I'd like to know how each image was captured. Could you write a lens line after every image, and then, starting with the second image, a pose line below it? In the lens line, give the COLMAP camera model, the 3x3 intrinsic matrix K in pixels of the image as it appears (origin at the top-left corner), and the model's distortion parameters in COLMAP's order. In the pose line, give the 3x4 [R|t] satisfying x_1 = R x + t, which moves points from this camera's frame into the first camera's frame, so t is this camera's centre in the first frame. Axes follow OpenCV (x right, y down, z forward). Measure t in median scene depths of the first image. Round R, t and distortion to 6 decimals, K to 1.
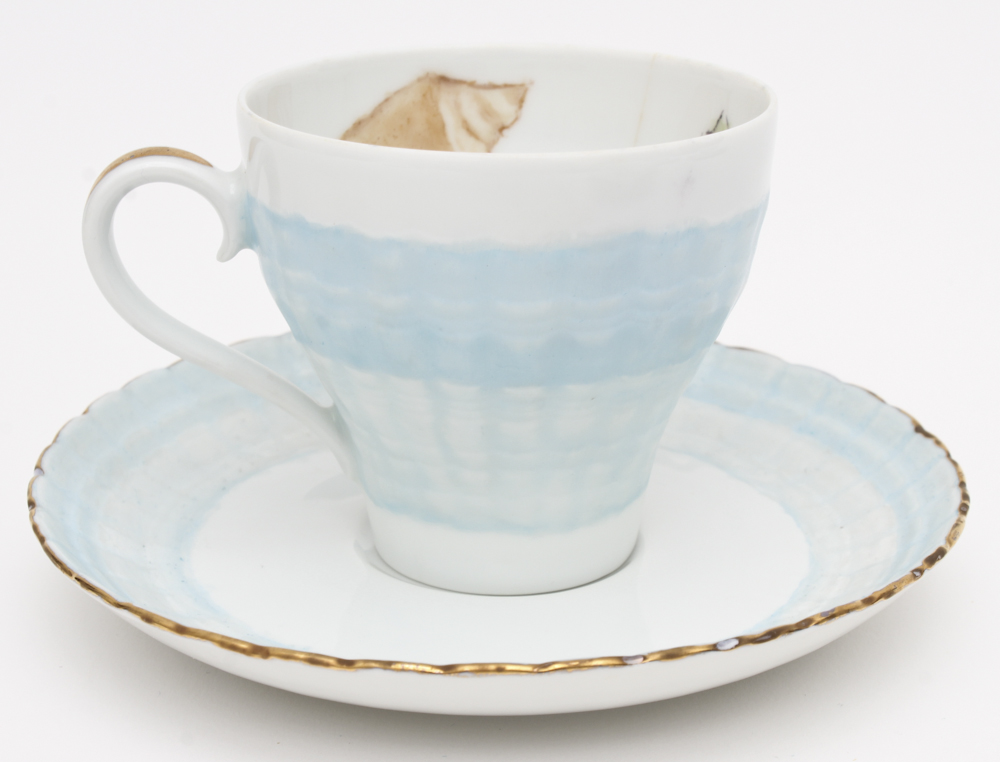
lens RADIAL K [[2364.8, 0, 498.6], [0, 2364.8, 383.6], [0, 0, 1]] dist [-0.136176, 0.000000]
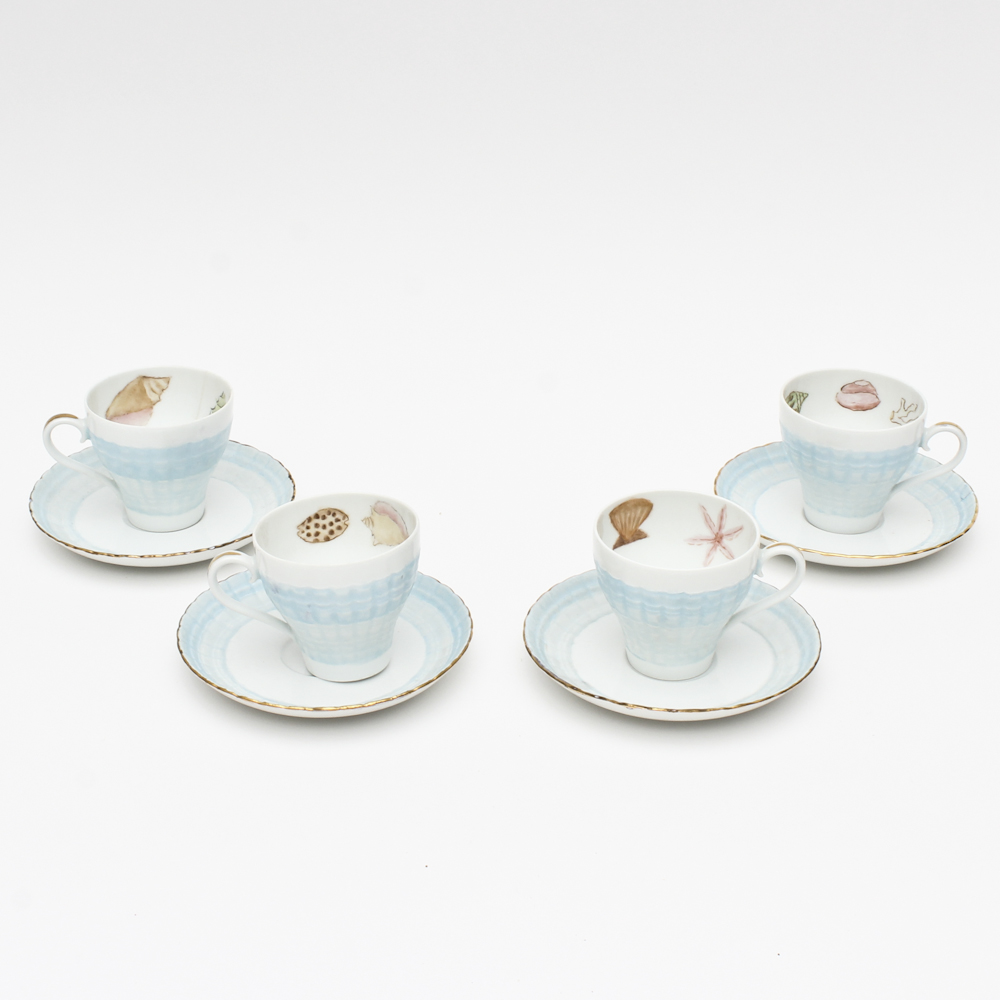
lens RADIAL K [[2151.9, 0, 500.9], [0, 2151.9, 493.5], [0, 0, 1]] dist [-0.083329, 0.000000]
pose [[0.996166, -0.023787, 0.084190, 0.221660], [0.012709, 0.991466, 0.129746, -0.355922], [-0.086558, -0.128179, 0.987967, -2.093580]]
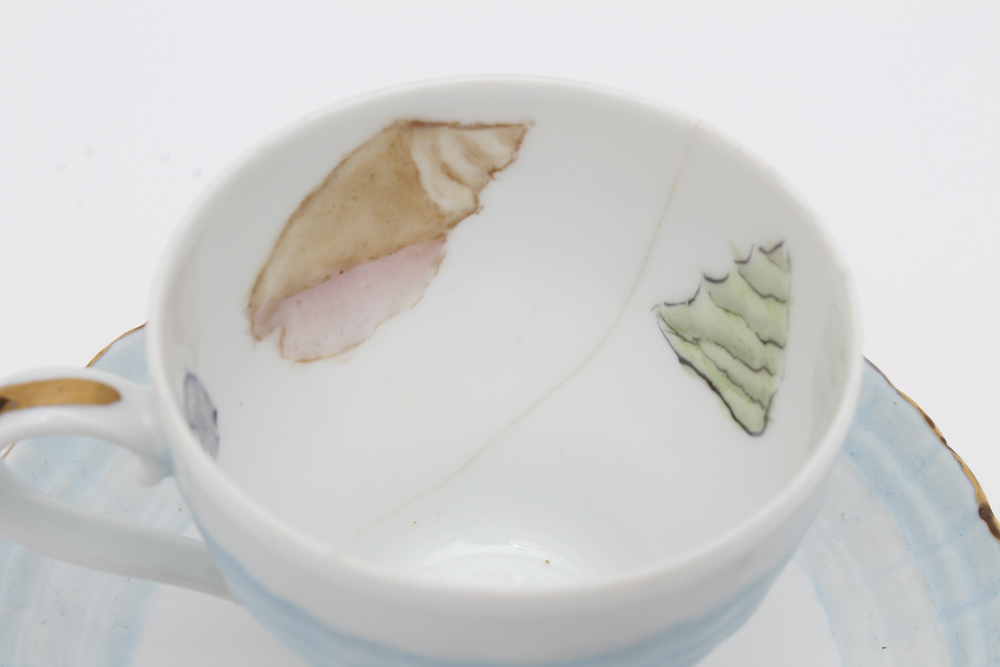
lens RADIAL K [[2152.8, 0, 495.5], [0, 2152.8, 336.0], [0, 0, 1]] dist [-0.057670, 0.000000]
pose [[0.999781, 0.000808, 0.020932, -0.012516], [-0.010295, 0.889193, 0.457416, -0.388158], [-0.018243, -0.457531, 0.889006, 0.350155]]
